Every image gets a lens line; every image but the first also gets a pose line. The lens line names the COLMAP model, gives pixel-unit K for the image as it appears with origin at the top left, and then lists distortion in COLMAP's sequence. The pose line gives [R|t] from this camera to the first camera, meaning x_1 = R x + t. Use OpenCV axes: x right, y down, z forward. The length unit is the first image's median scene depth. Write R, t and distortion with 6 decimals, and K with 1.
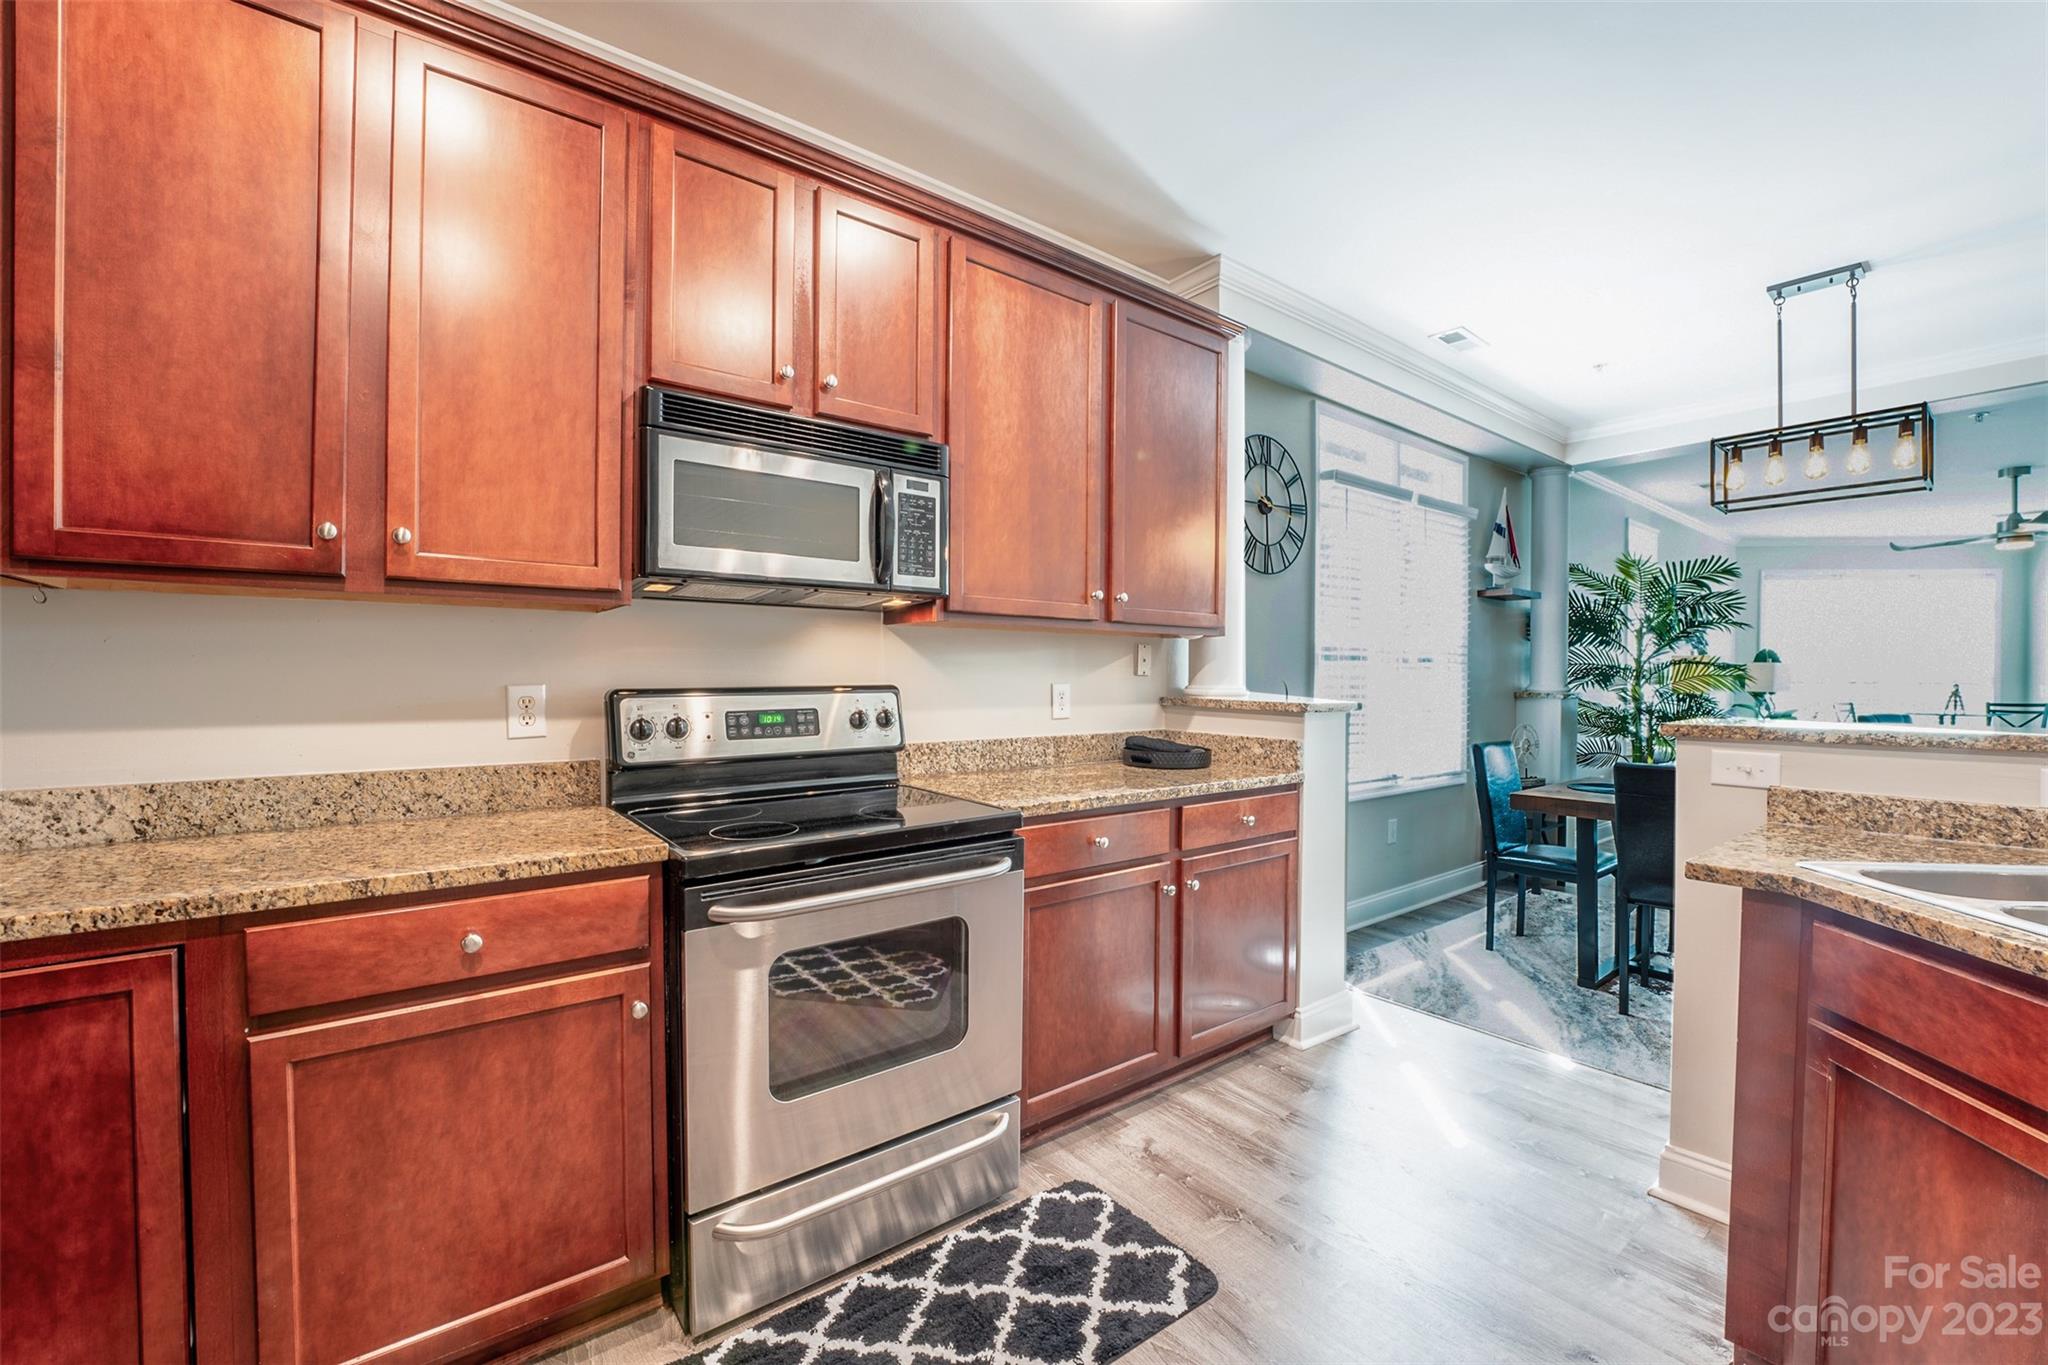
lens RADIAL K [[828.2, 0, 1024.0], [0, 828.2, 682.5], [0, 0, 1]] dist [-0.033094, 0.000010]
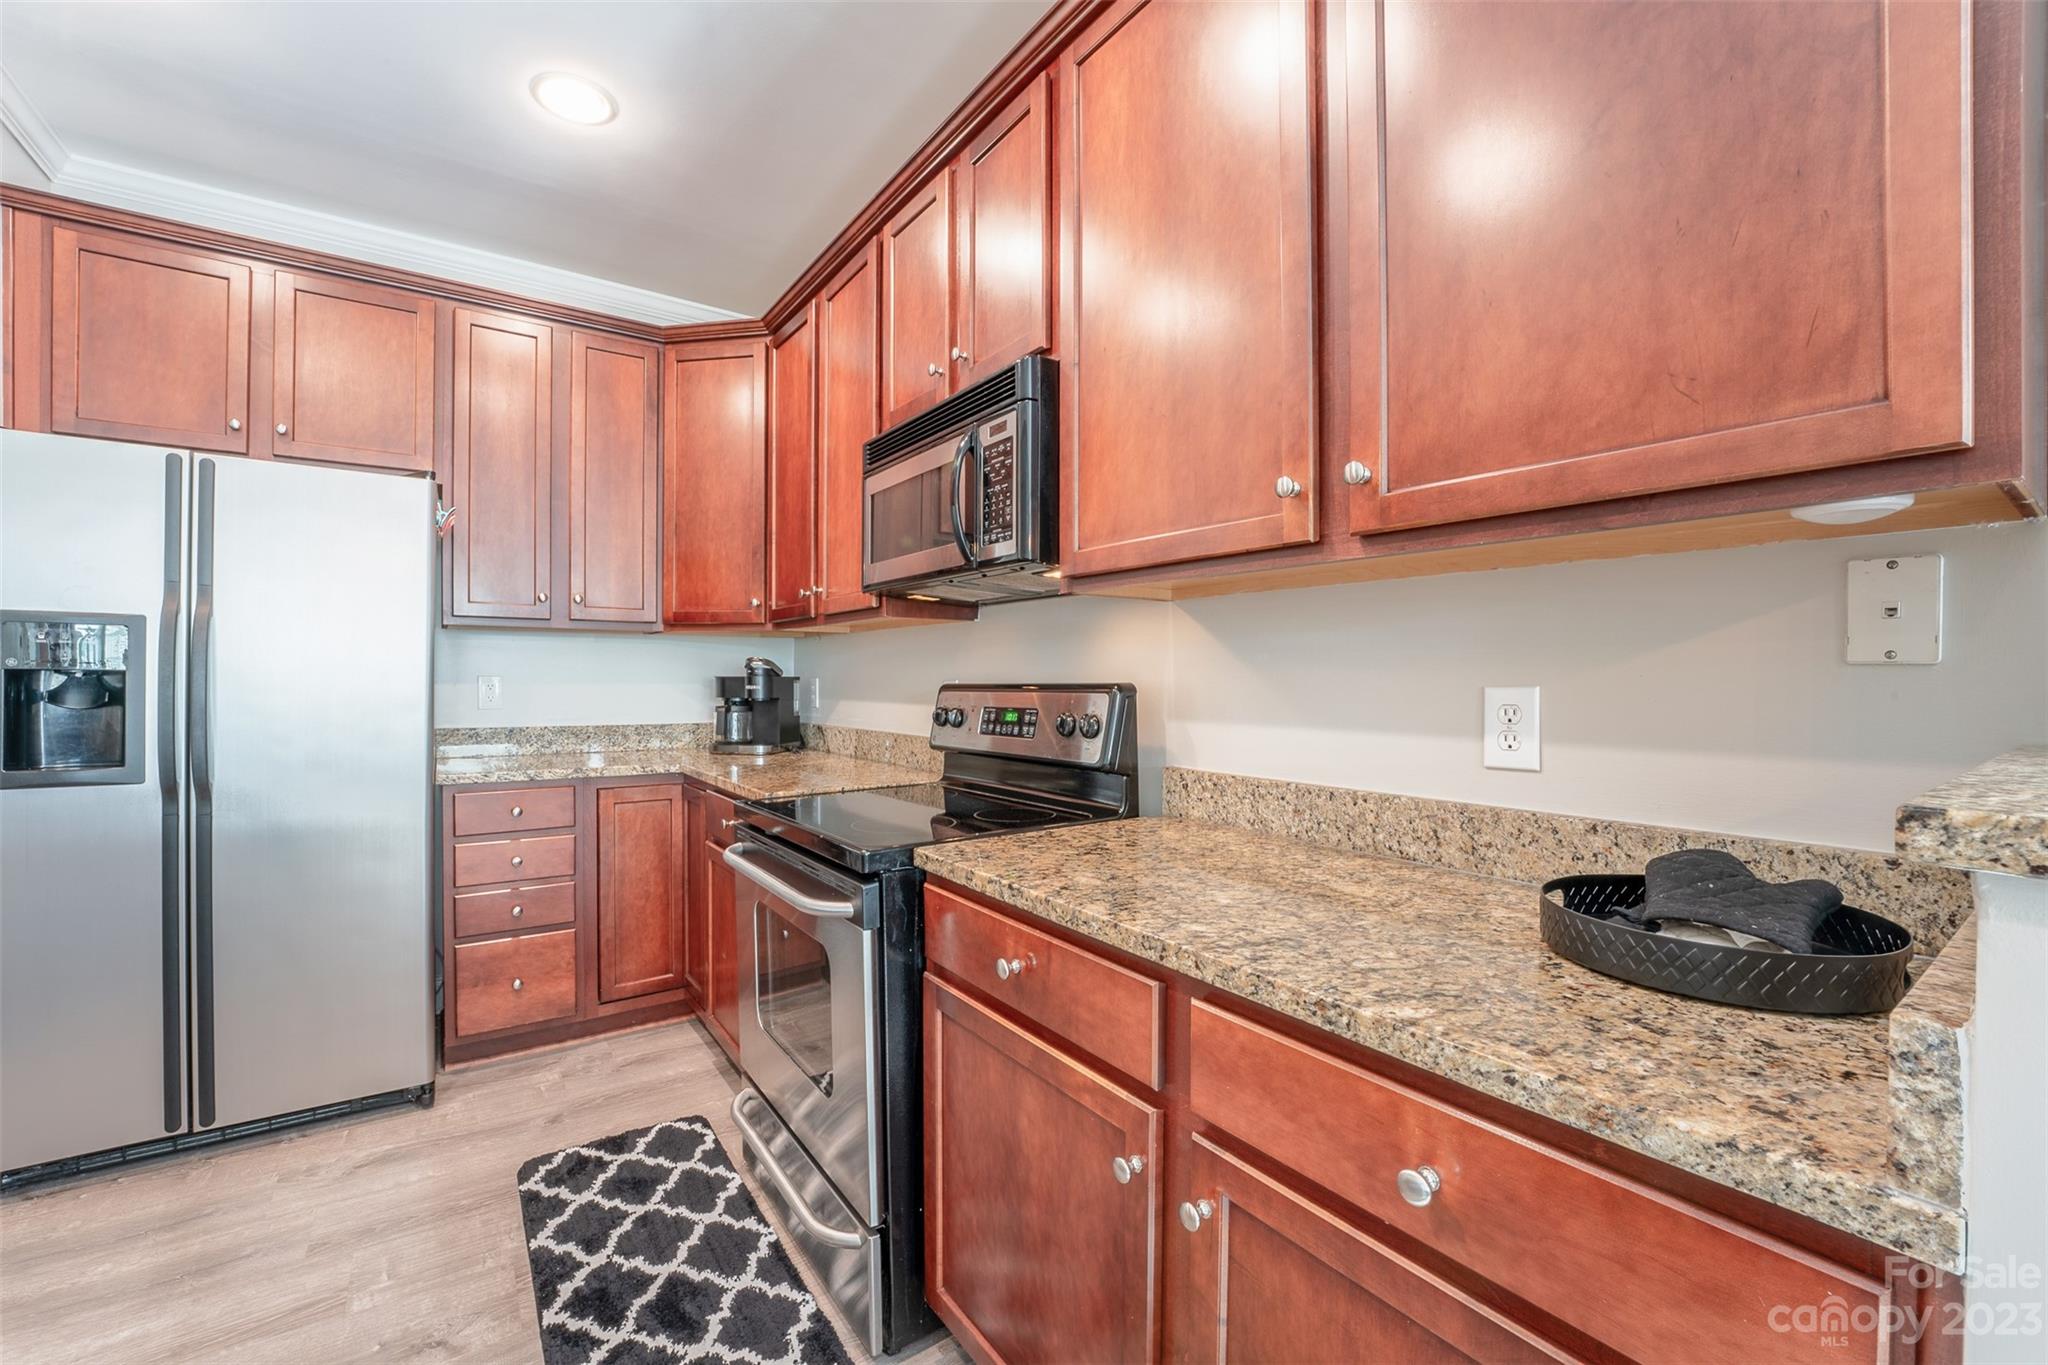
lens RADIAL K [[828.2, 0, 1024.0], [0, 828.2, 682.5], [0, 0, 1]] dist [-0.033094, 0.000010]
pose [[-0.046042, 0.000658, -0.998939, 0.653181], [-0.013573, 0.999907, 0.001285, 0.002857], [0.998847, 0.013618, -0.046029, 1.055728]]
